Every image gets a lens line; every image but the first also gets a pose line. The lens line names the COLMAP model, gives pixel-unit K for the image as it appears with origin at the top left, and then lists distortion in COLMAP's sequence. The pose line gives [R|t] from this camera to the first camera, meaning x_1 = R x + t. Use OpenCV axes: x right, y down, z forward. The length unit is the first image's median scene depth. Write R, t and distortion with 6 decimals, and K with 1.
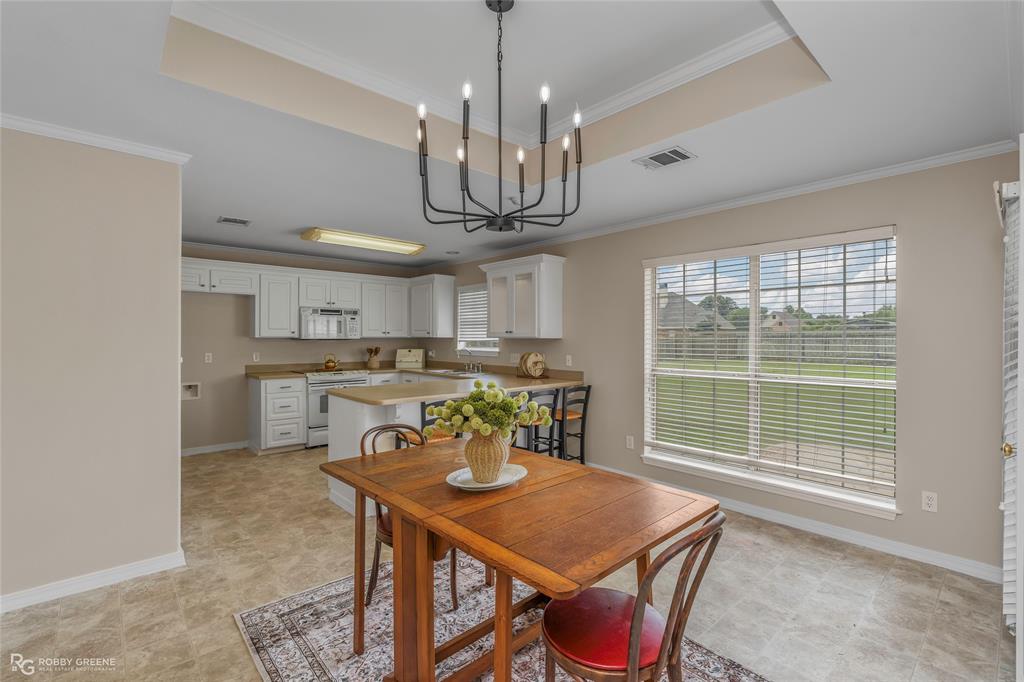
lens RADIAL K [[465.0, 0, 510.8], [0, 465.0, 339.5], [0, 0, 1]] dist [-0.005024, 0.003456]
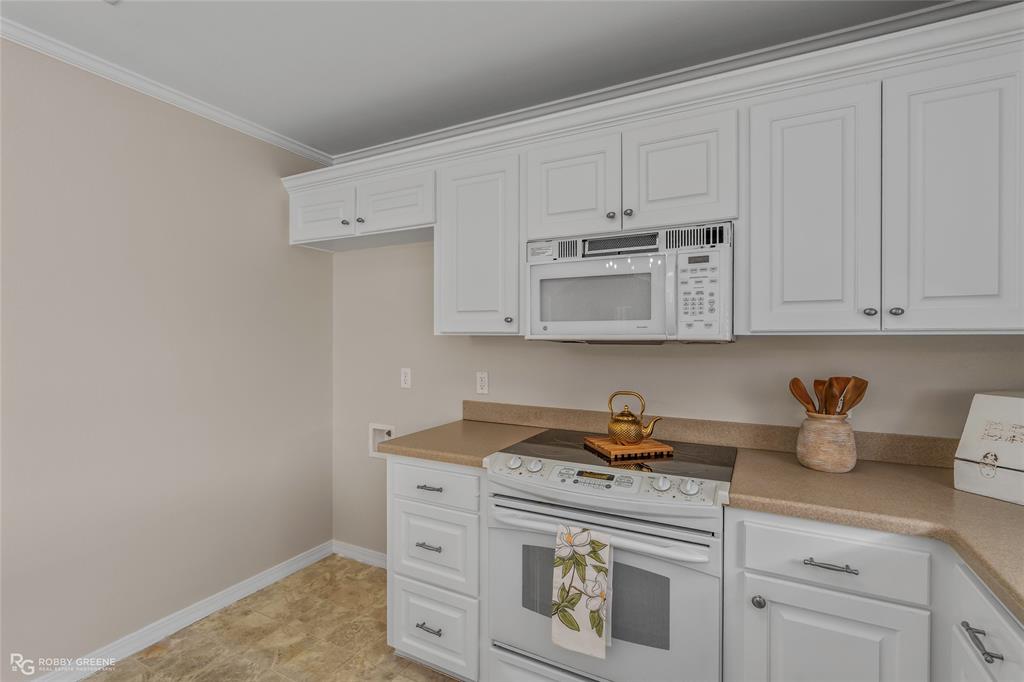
lens RADIAL K [[465.0, 0, 509.1], [0, 465.0, 341.7], [0, 0, 1]] dist [-0.005024, 0.003456]
pose [[0.357735, 0.008521, -0.933784, -0.146746], [-0.005084, 0.999961, 0.007177, -0.001693], [0.933809, 0.002180, 0.357764, 0.836567]]
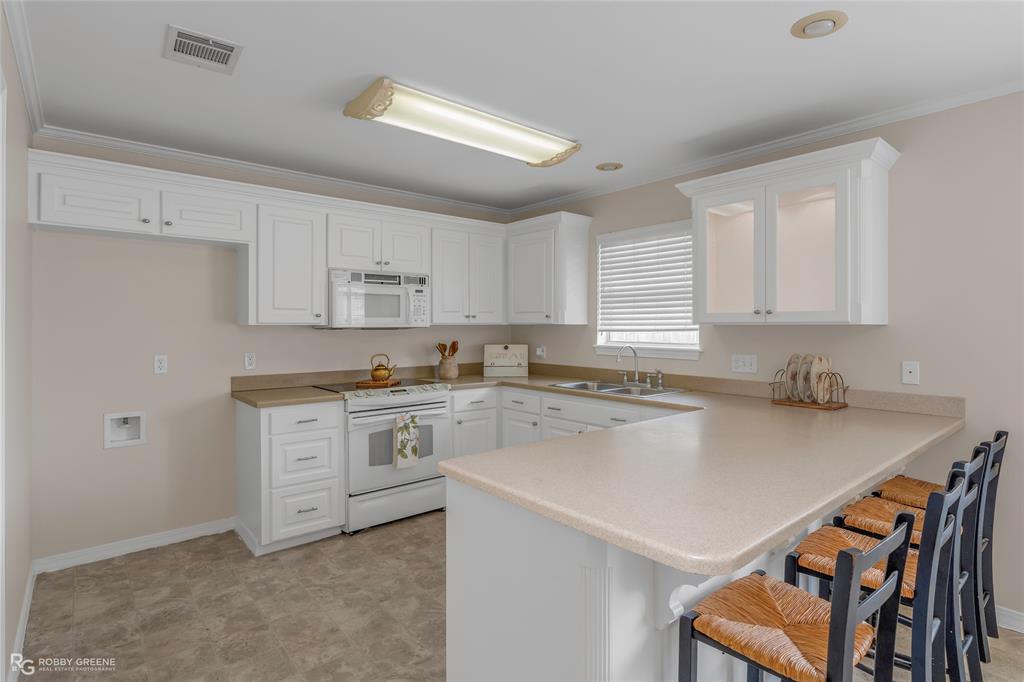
lens RADIAL K [[524.6, 0, 505.6], [0, 524.6, 327.5], [0, 0, 1]] dist [0.004727, 0.001379]
pose [[0.999230, -0.002600, -0.039138, -0.216238], [0.002617, 0.999997, 0.000383, -0.000863], [0.039137, -0.000485, 0.999234, 0.381281]]
